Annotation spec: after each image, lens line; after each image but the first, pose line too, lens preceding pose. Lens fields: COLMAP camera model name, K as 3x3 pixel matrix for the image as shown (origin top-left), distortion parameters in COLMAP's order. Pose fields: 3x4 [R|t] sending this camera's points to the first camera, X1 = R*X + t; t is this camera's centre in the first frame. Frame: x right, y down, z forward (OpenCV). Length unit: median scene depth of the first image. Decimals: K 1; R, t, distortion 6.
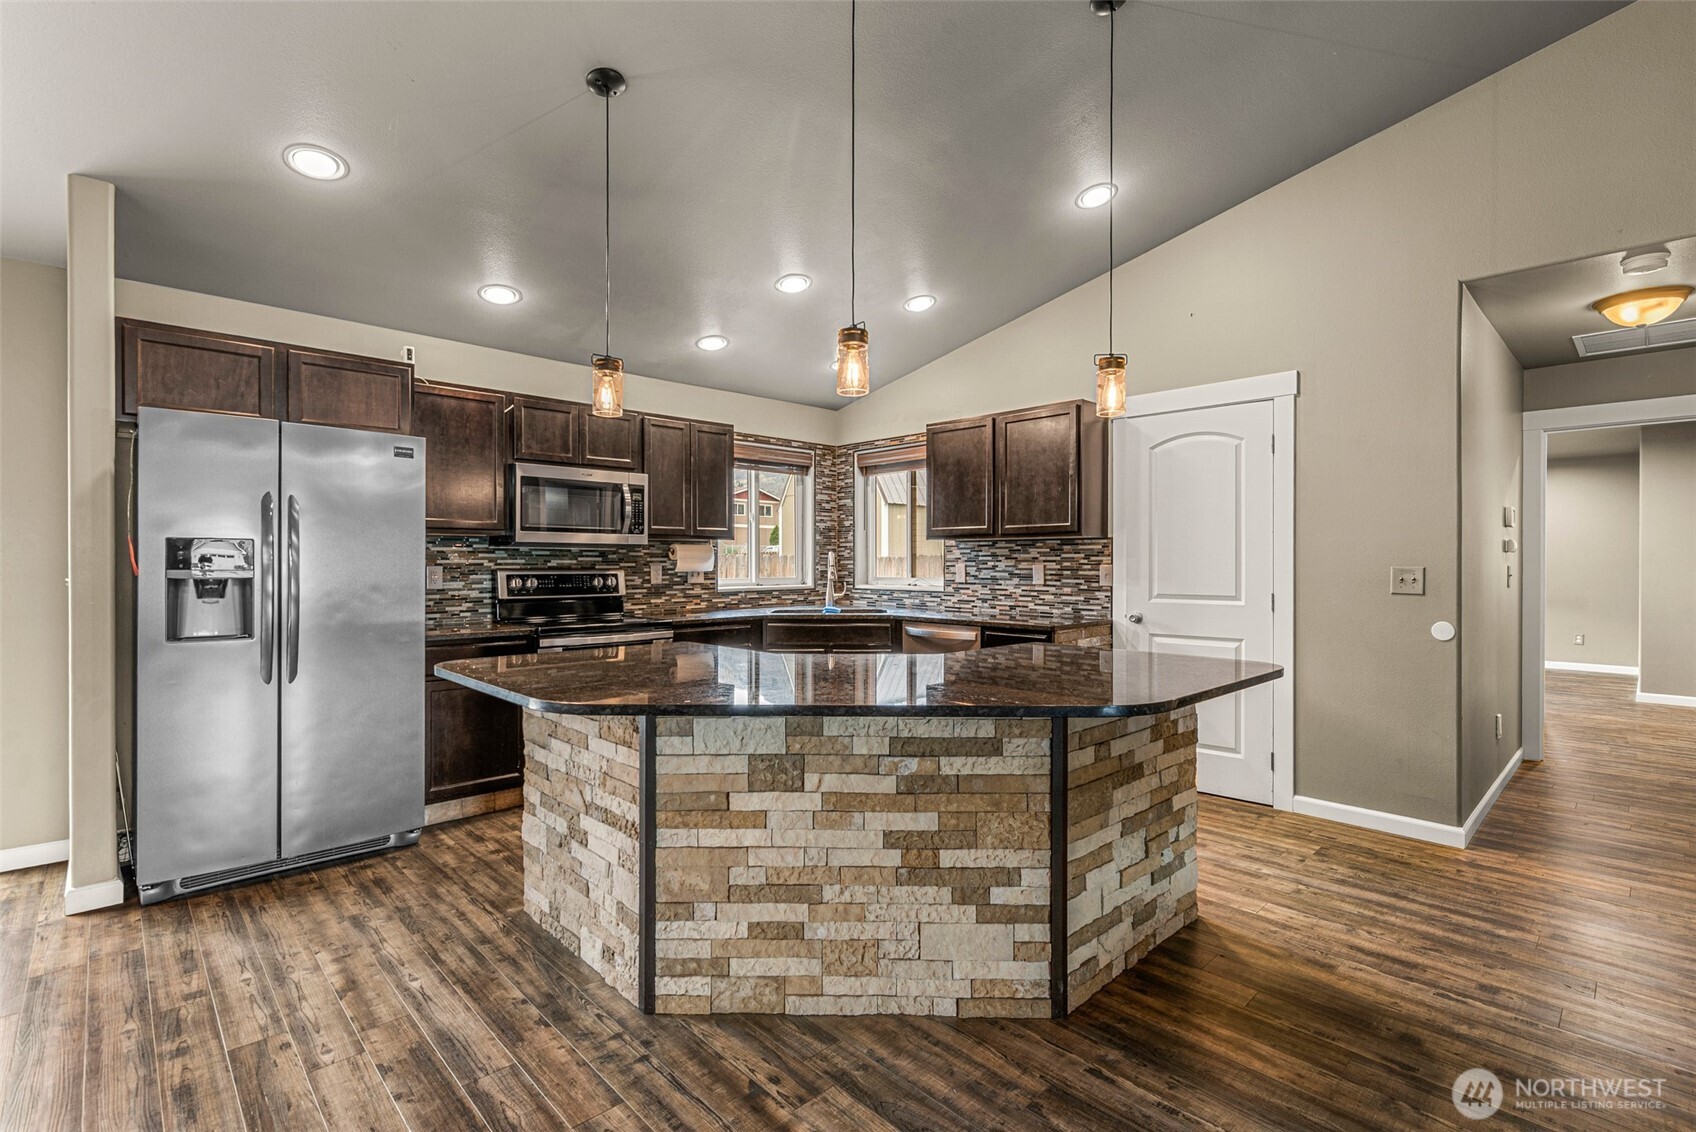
lens RADIAL K [[788.2, 0, 853.1], [0, 788.2, 568.0], [0, 0, 1]] dist [0.001964, 0.000074]
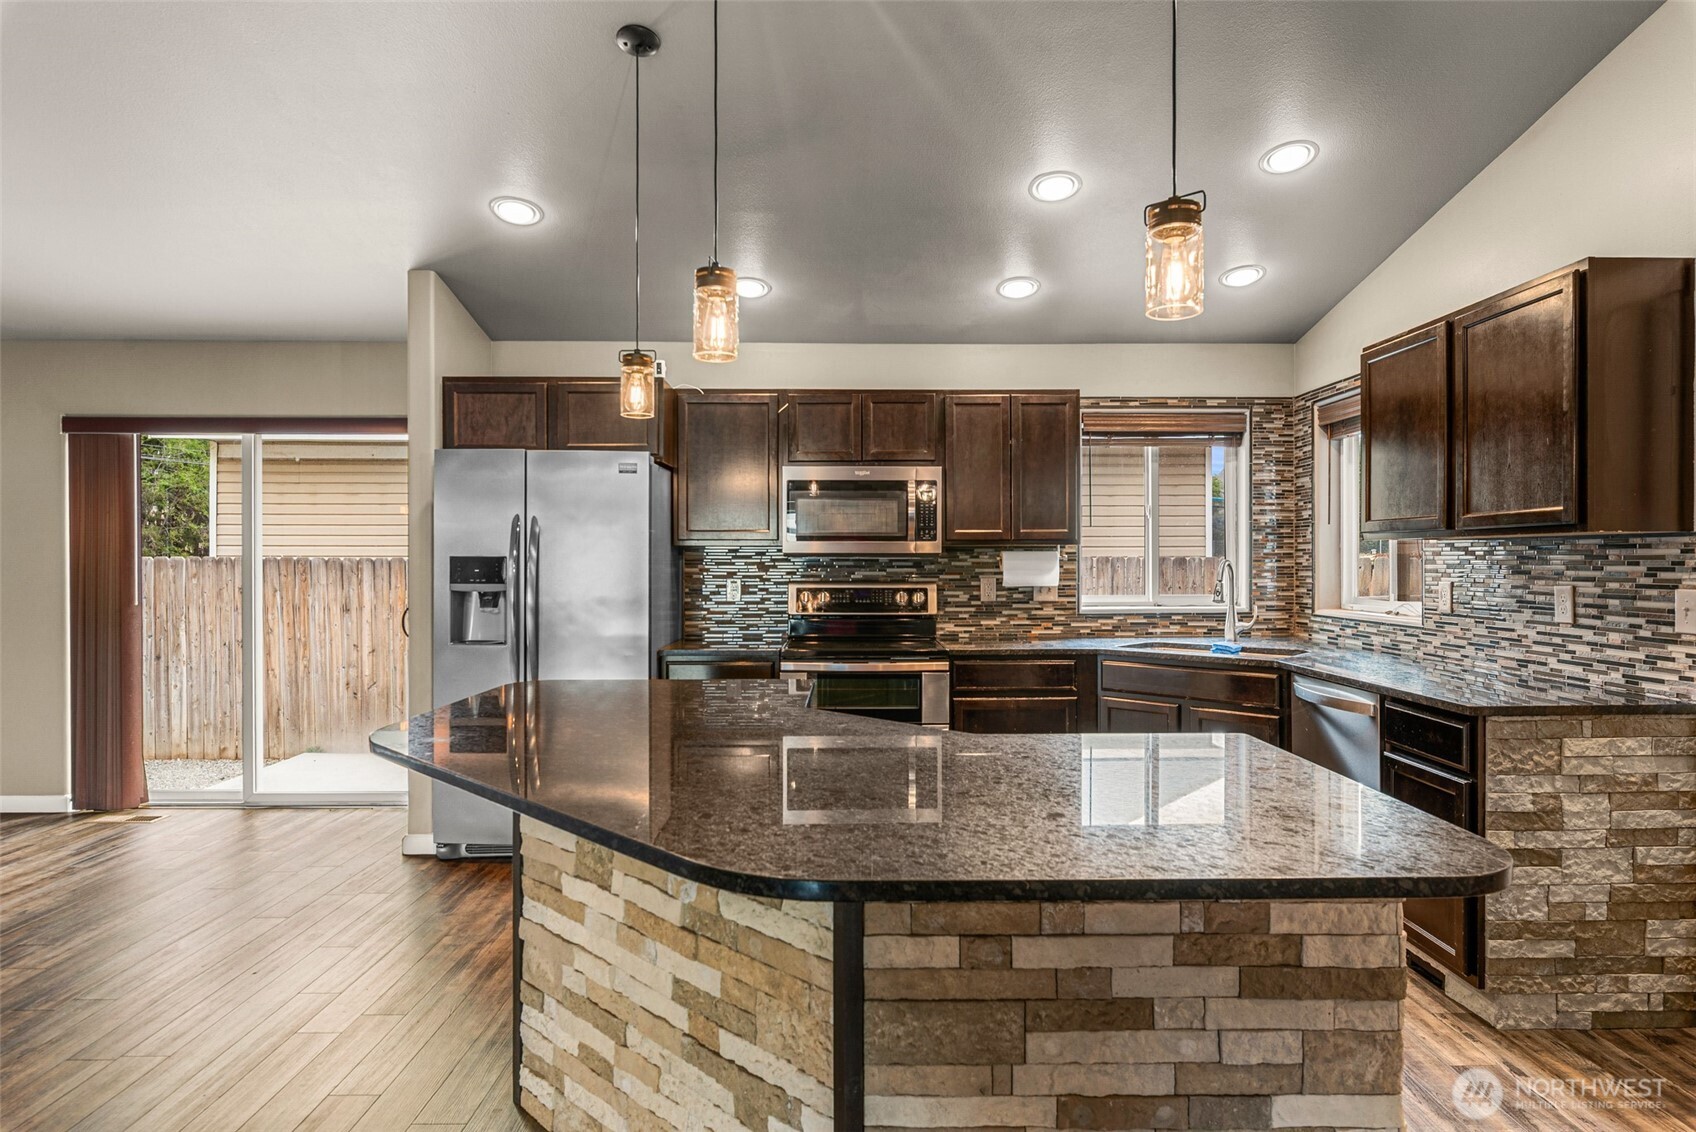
lens RADIAL K [[951.9, 0, 848.0], [0, 951.9, 566.0], [0, 0, 1]] dist [-0.001334, -0.000323]
pose [[0.725064, 0.002563, -0.688677, 0.348099], [-0.003793, 0.999993, -0.000272, -0.016260], [0.688671, 0.002809, 0.725068, 0.228868]]
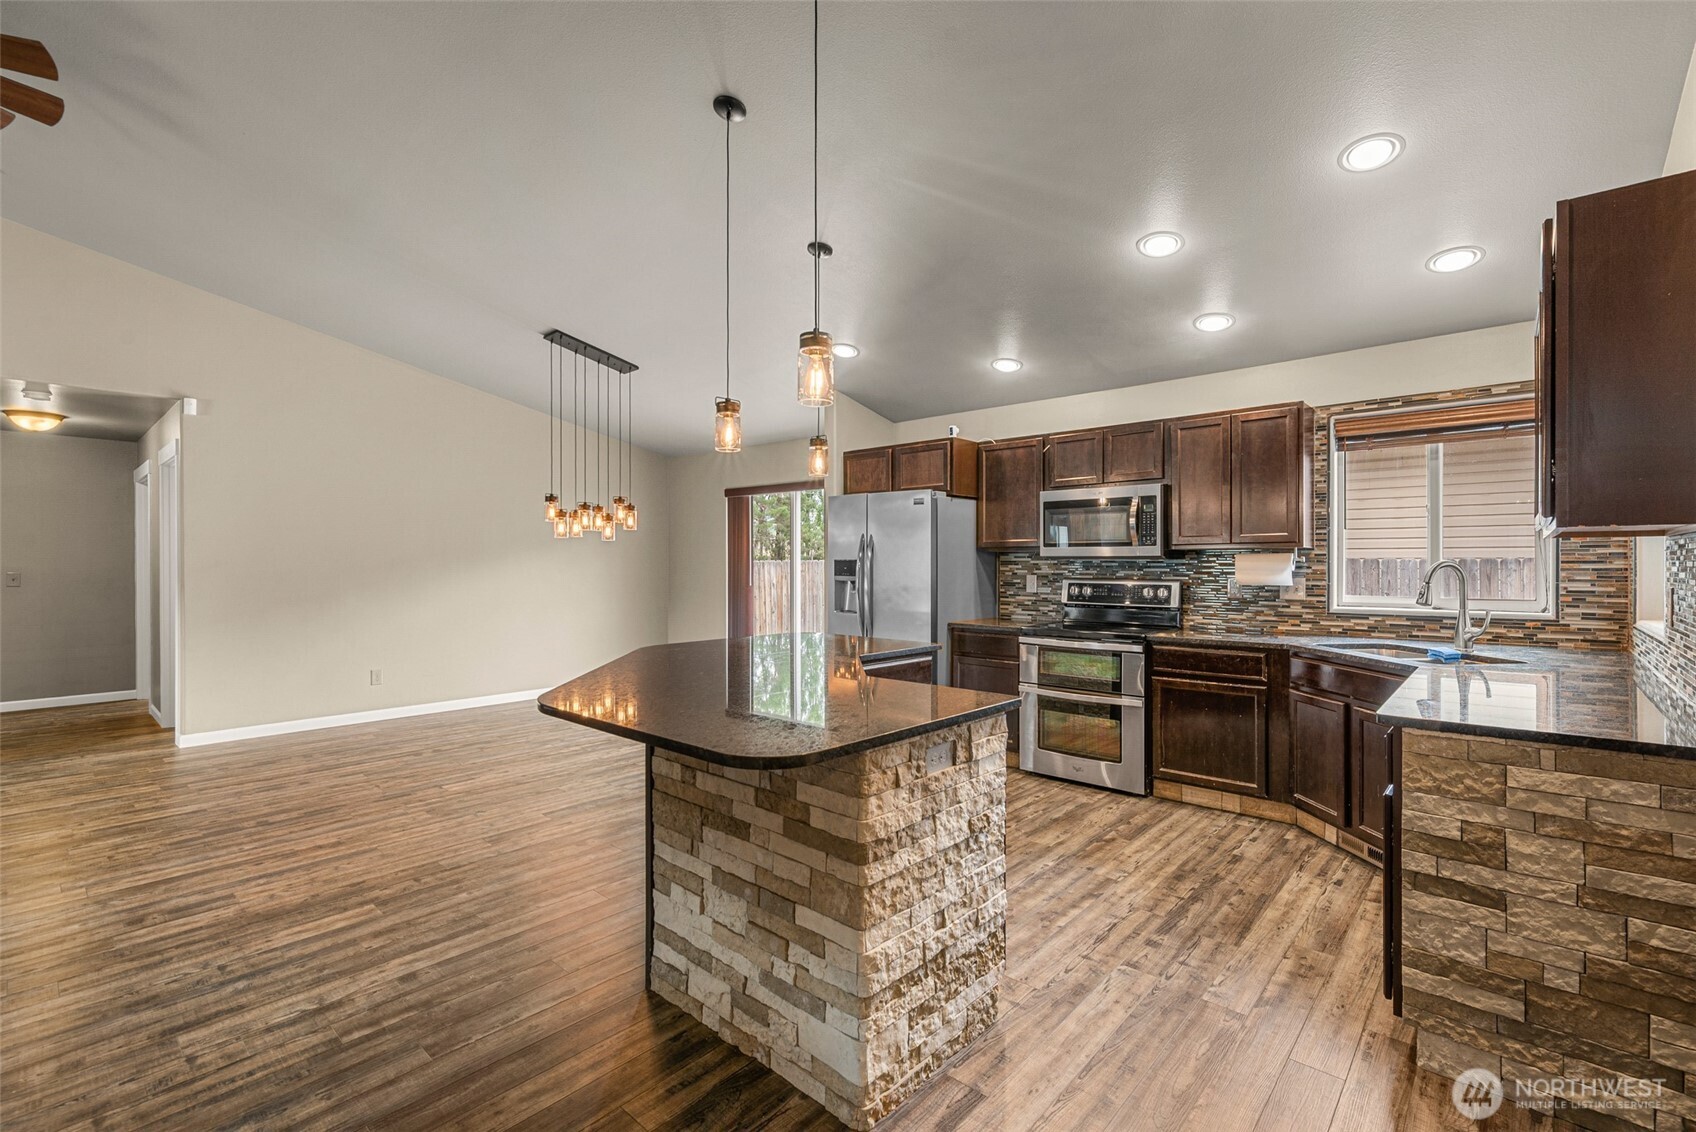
lens RADIAL K [[734.3, 0, 848.0], [0, 734.3, 566.0], [0, 0, 1]] dist [0.001461, 0.000165]
pose [[0.069821, 0.003692, -0.997553, 0.622428], [-0.006411, 0.999974, 0.003252, -0.017977], [0.997539, 0.006168, 0.069843, 0.562614]]
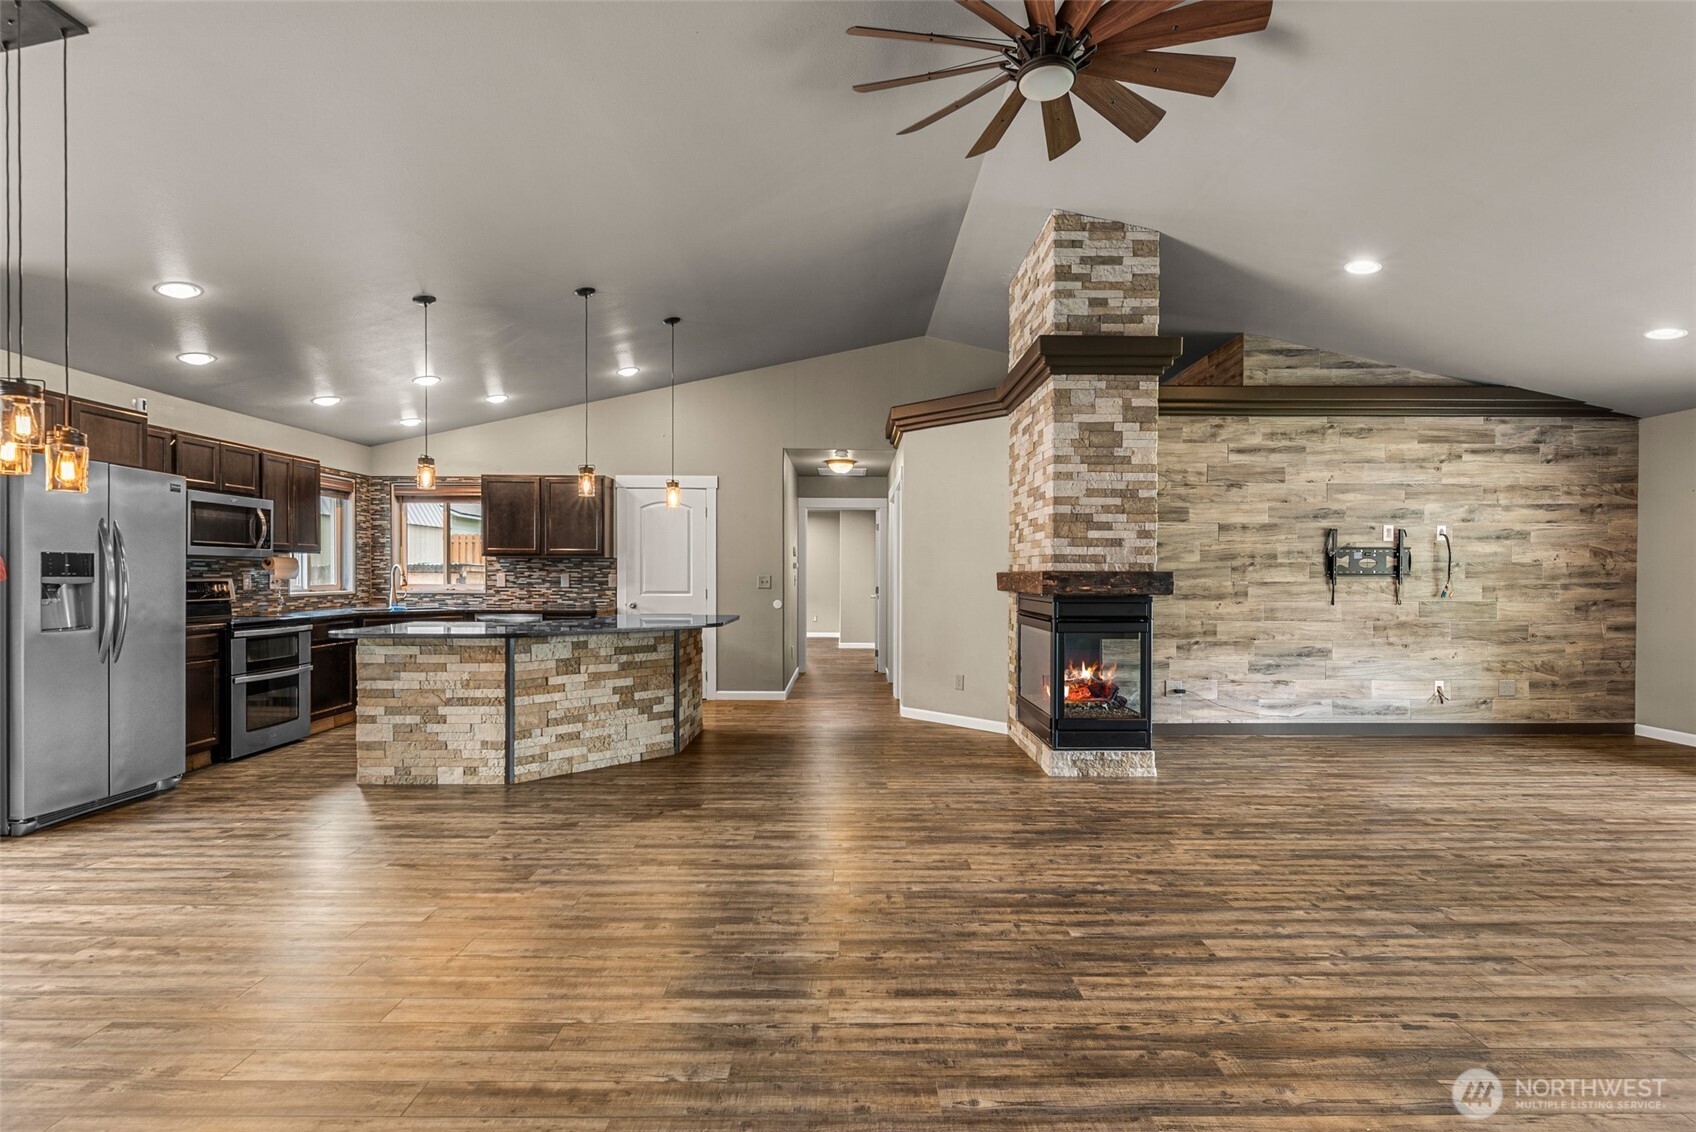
lens RADIAL K [[828.3, 0, 872.9], [0, 828.3, 578.7], [0, 0, 1]] dist [-0.000569, -0.000488]
pose [[0.679737, -0.002070, 0.733453, -0.583405], [0.002022, 0.999998, 0.000949, 0.004582], [-0.733453, 0.000838, 0.679739, -0.584394]]
